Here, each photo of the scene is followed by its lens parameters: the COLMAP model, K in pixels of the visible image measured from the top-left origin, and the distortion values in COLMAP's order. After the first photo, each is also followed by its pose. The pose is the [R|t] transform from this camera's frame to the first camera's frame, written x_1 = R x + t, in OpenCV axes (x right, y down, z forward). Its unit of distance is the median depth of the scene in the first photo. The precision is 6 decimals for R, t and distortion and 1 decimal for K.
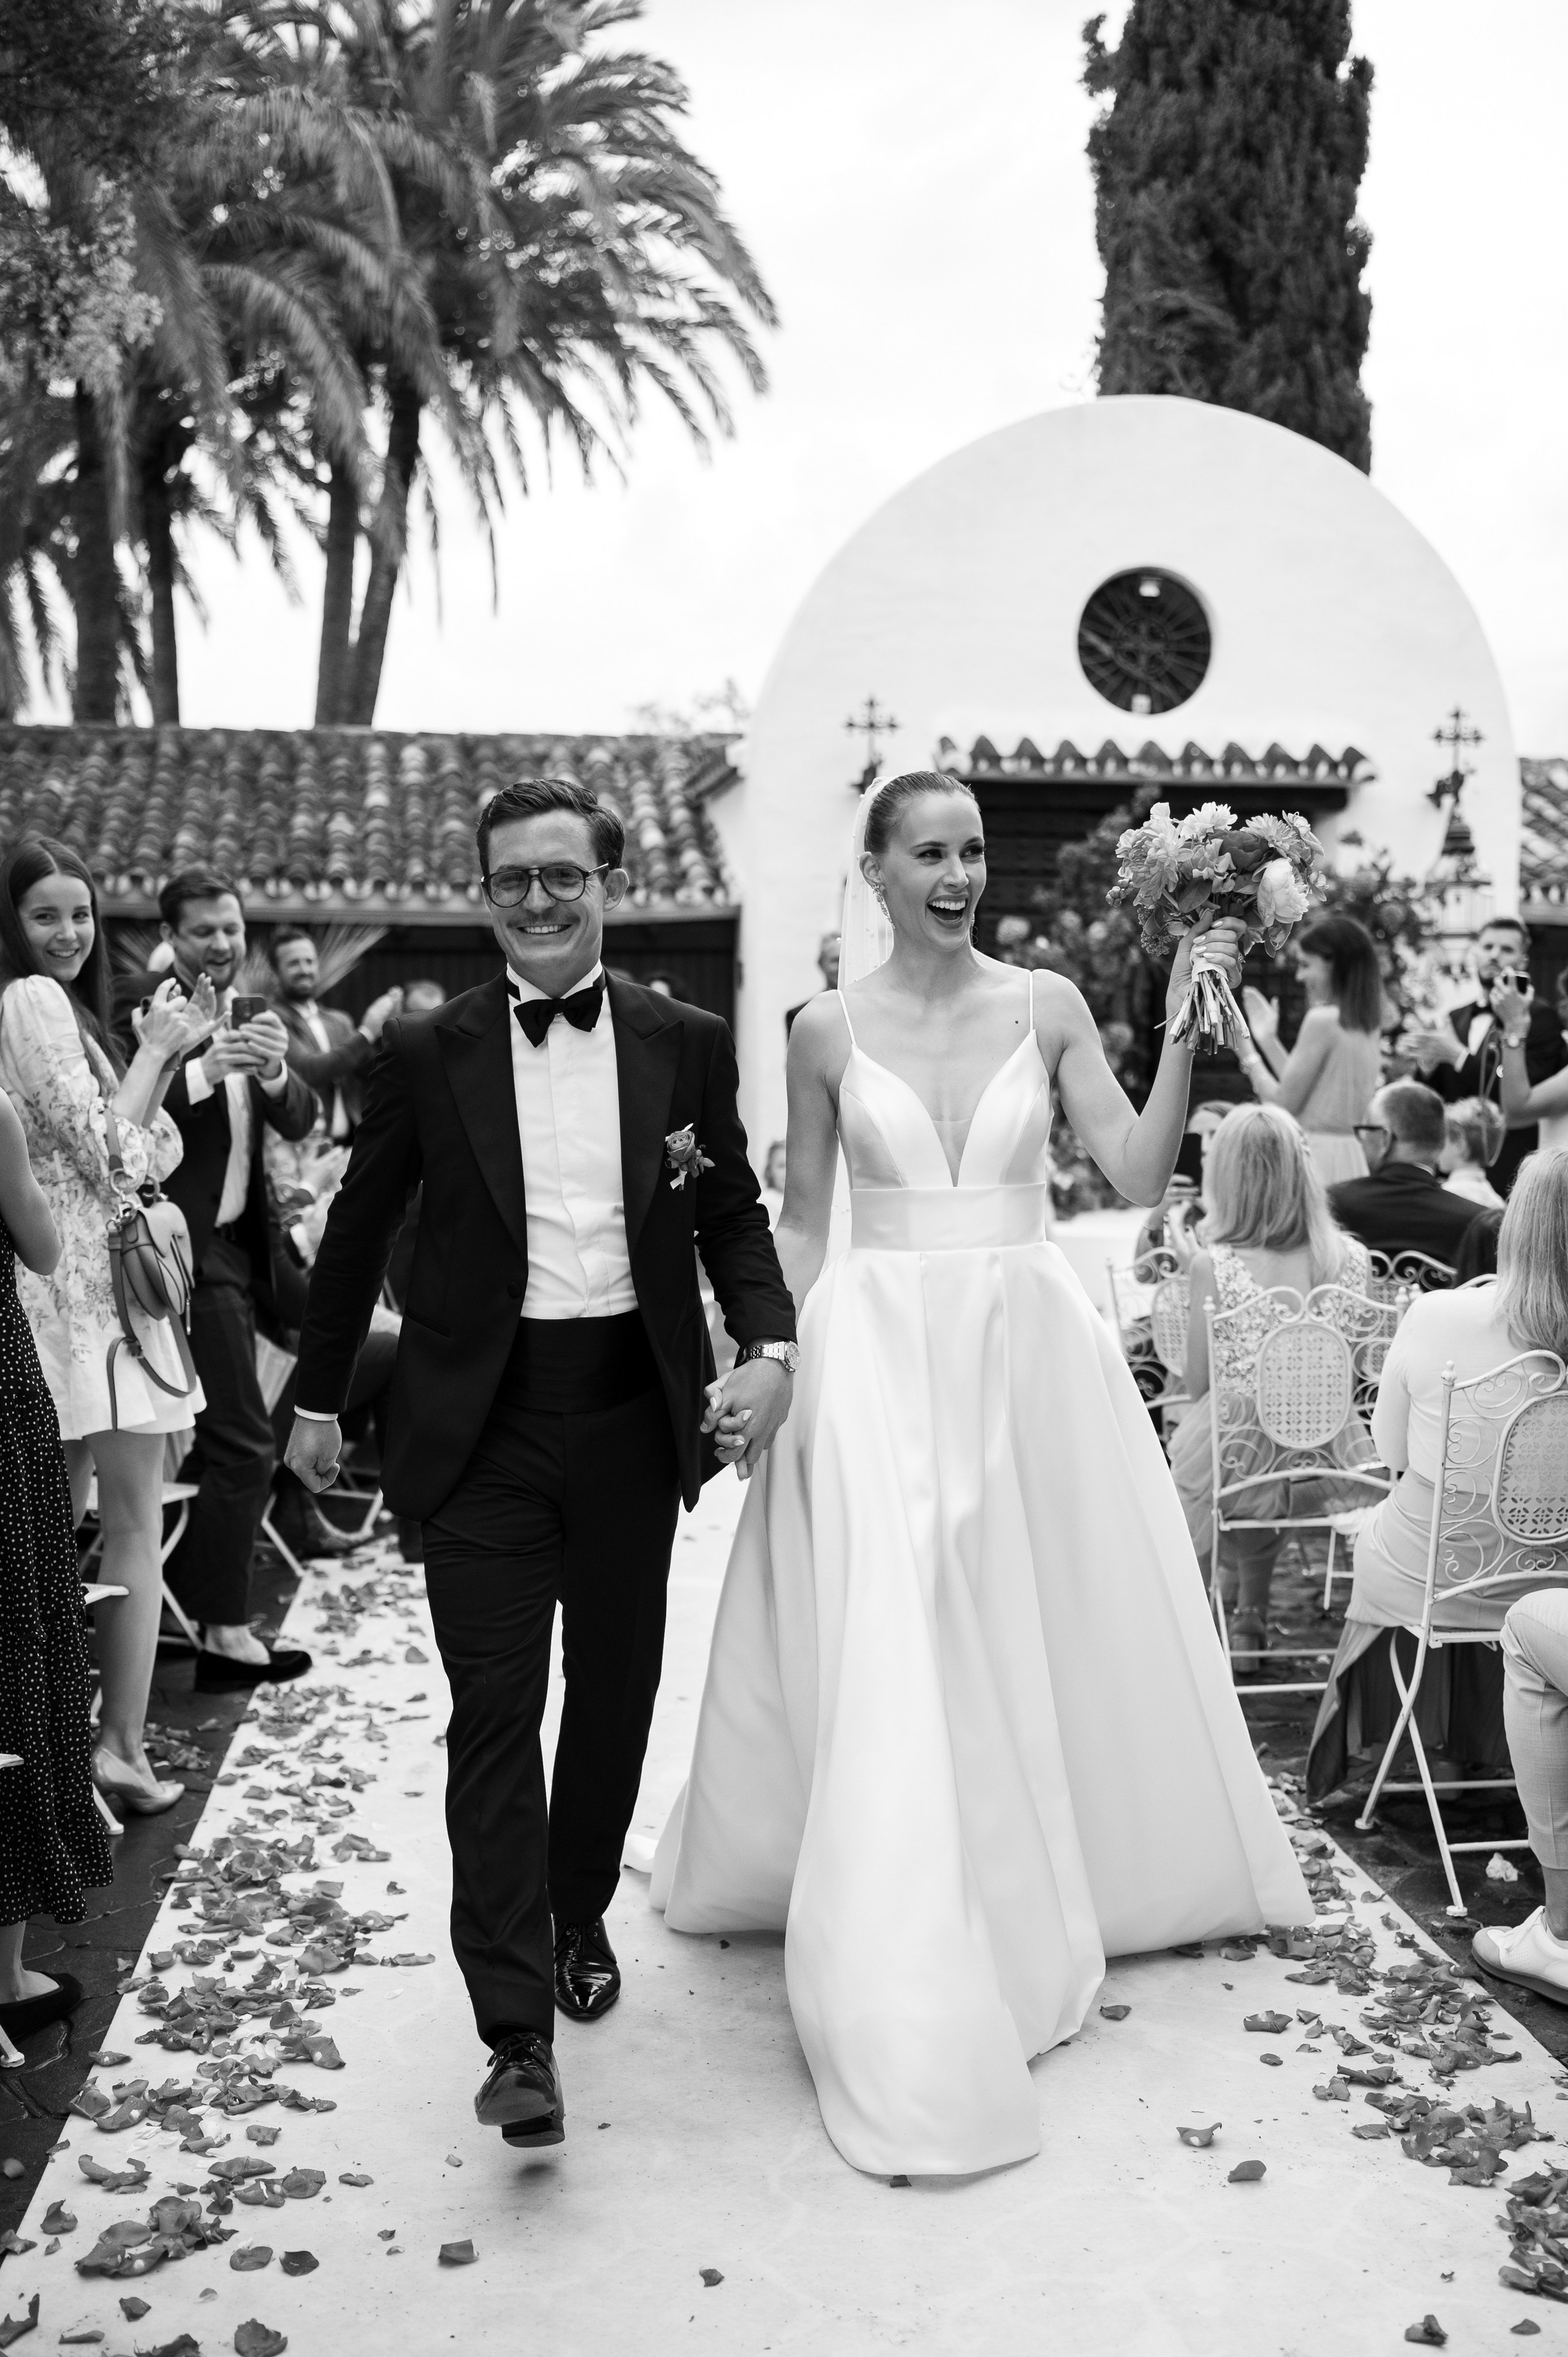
lens RADIAL K [[2597.9, 0, 749.8], [0, 2597.9, 1286.8], [0, 0, 1]] dist [0.013508, -0.035100]
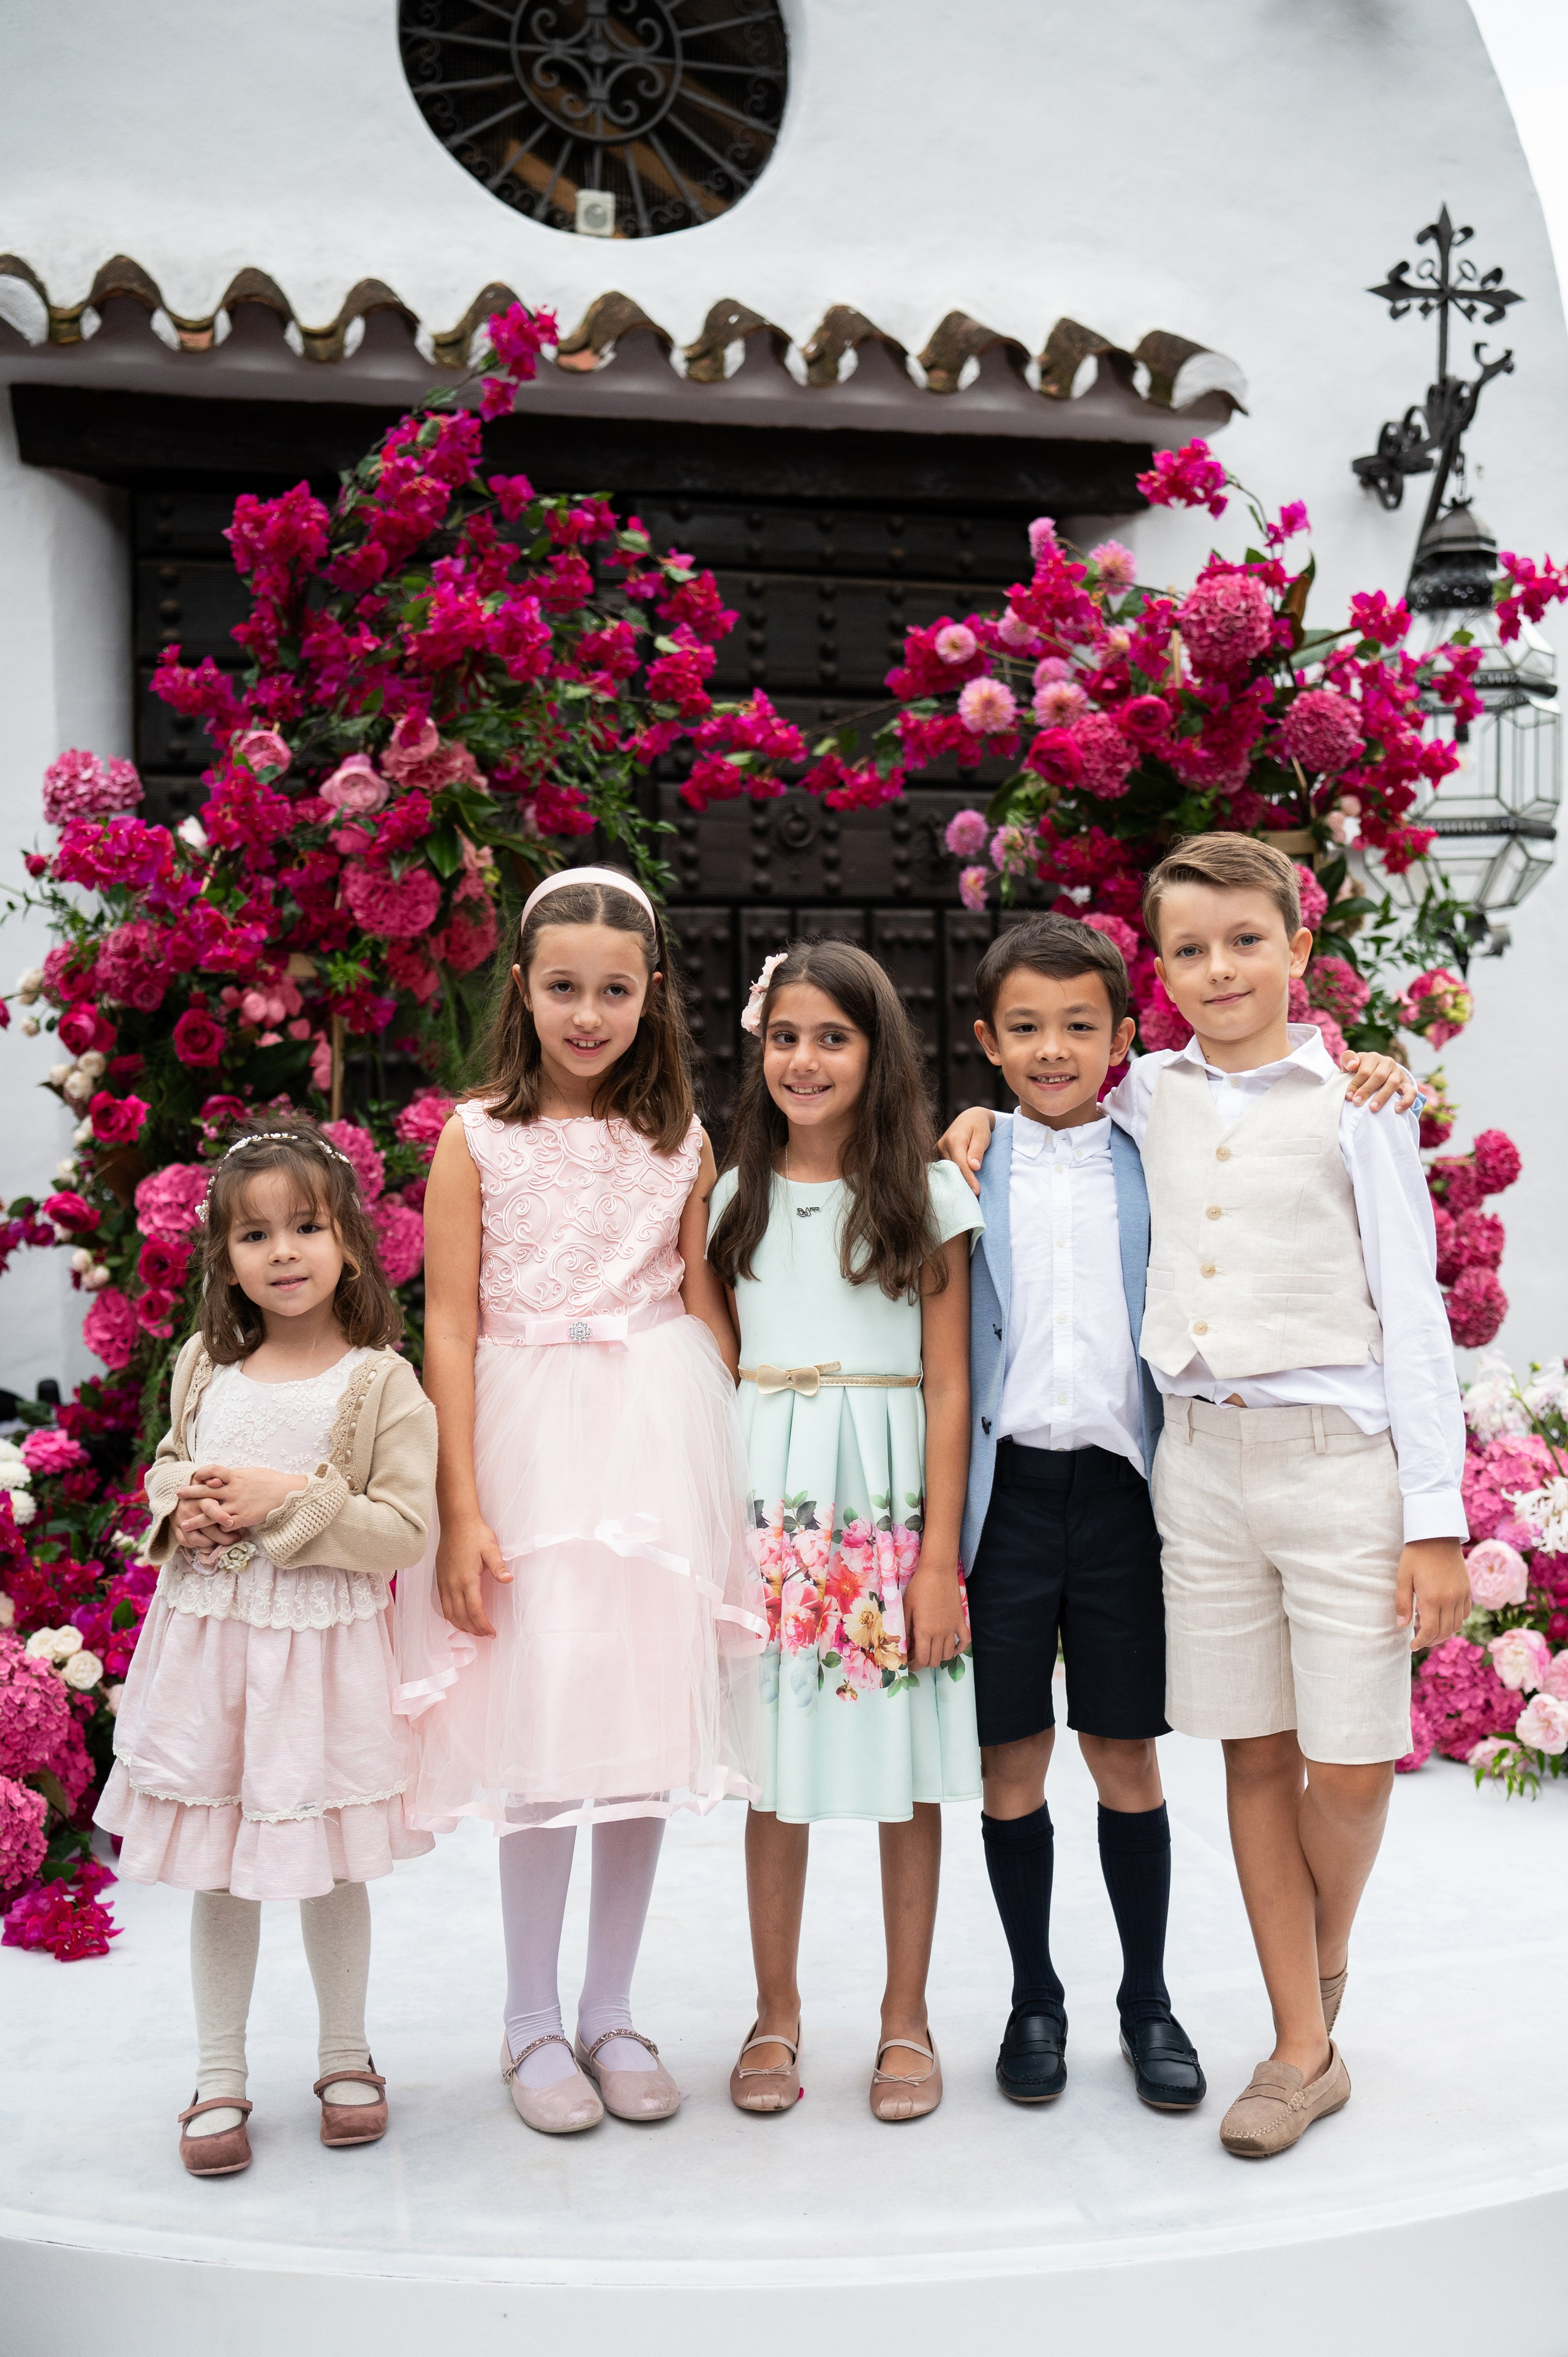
lens RADIAL K [[2502.2, 0, 801.5], [0, 2502.2, 1229.5], [0, 0, 1]] dist [-0.008477, -0.004348]
pose [[0.995282, -0.019840, 0.094976, 0.127096], [0.022254, 0.999454, -0.024424, -0.063449], [-0.094440, 0.026423, 0.995180, 0.578396]]
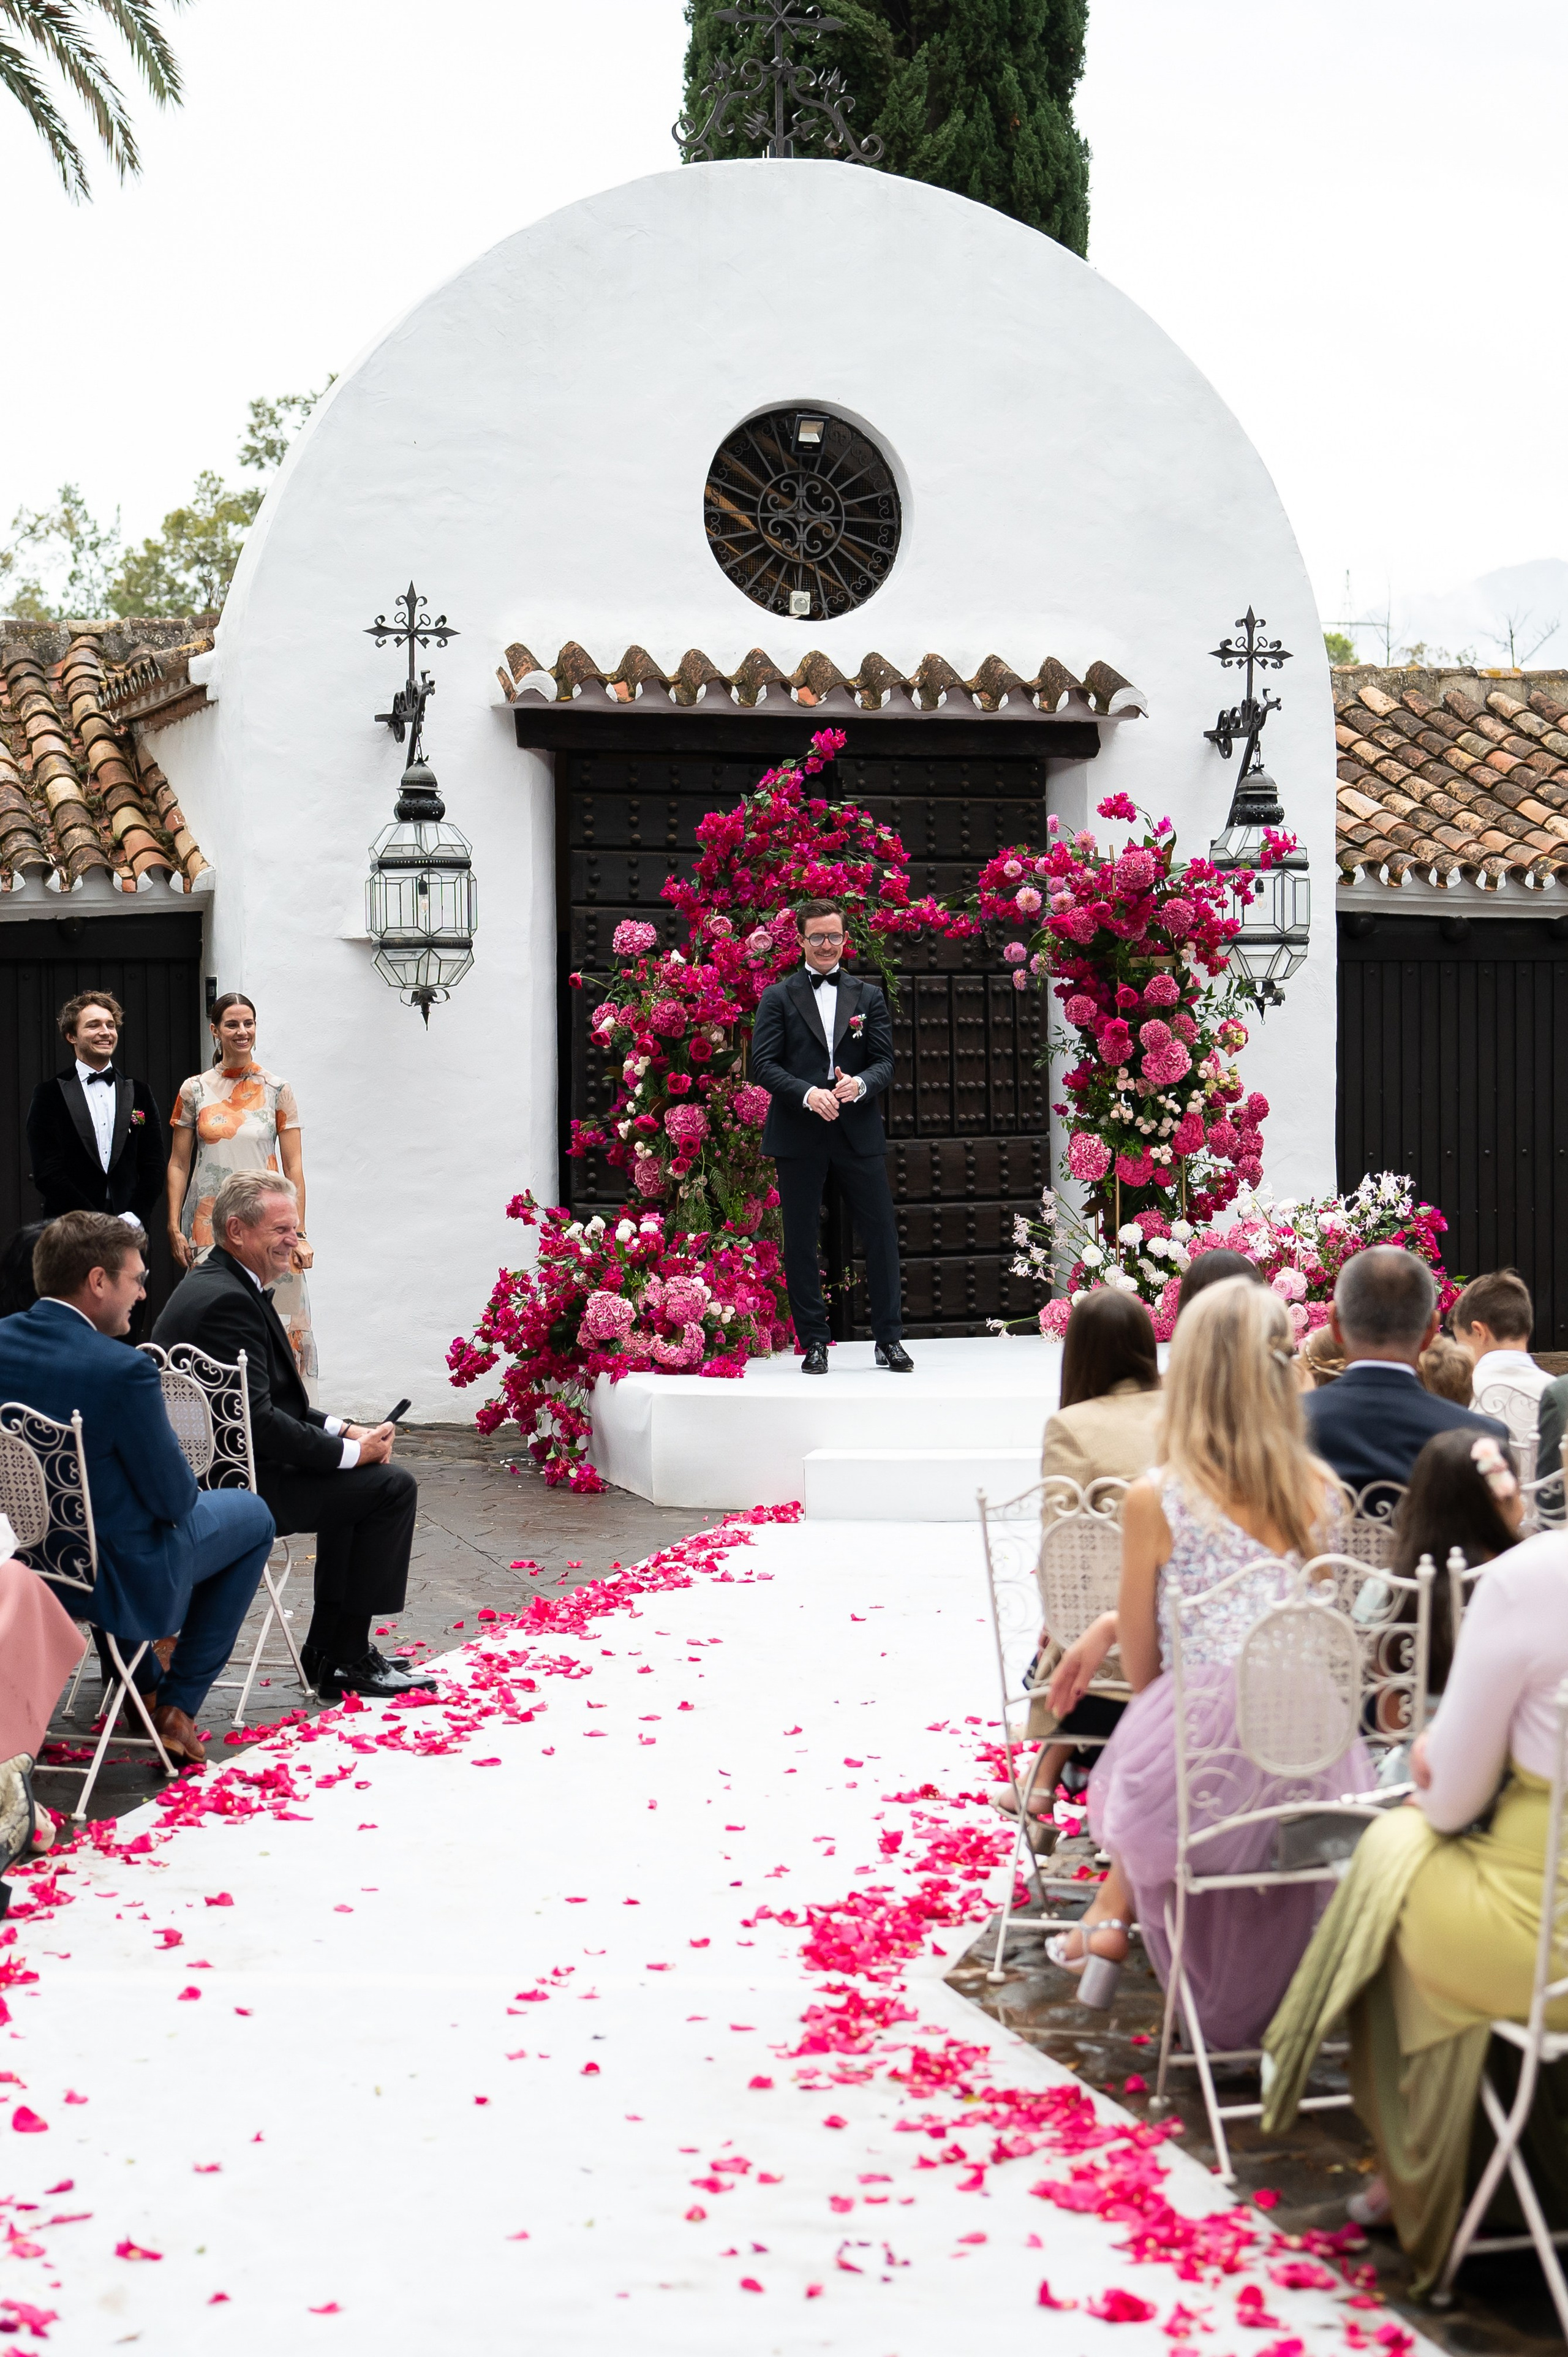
lens RADIAL K [[4064.9, 0, 783.6], [0, 4064.9, 1181.7], [0, 0, 1]] dist [0.013695, -0.046602]
pose [[0.984502, -0.014727, 0.174756, -0.037506], [0.024350, 0.998295, -0.053048, -0.014051], [-0.173677, 0.056481, 0.983182, -0.033612]]
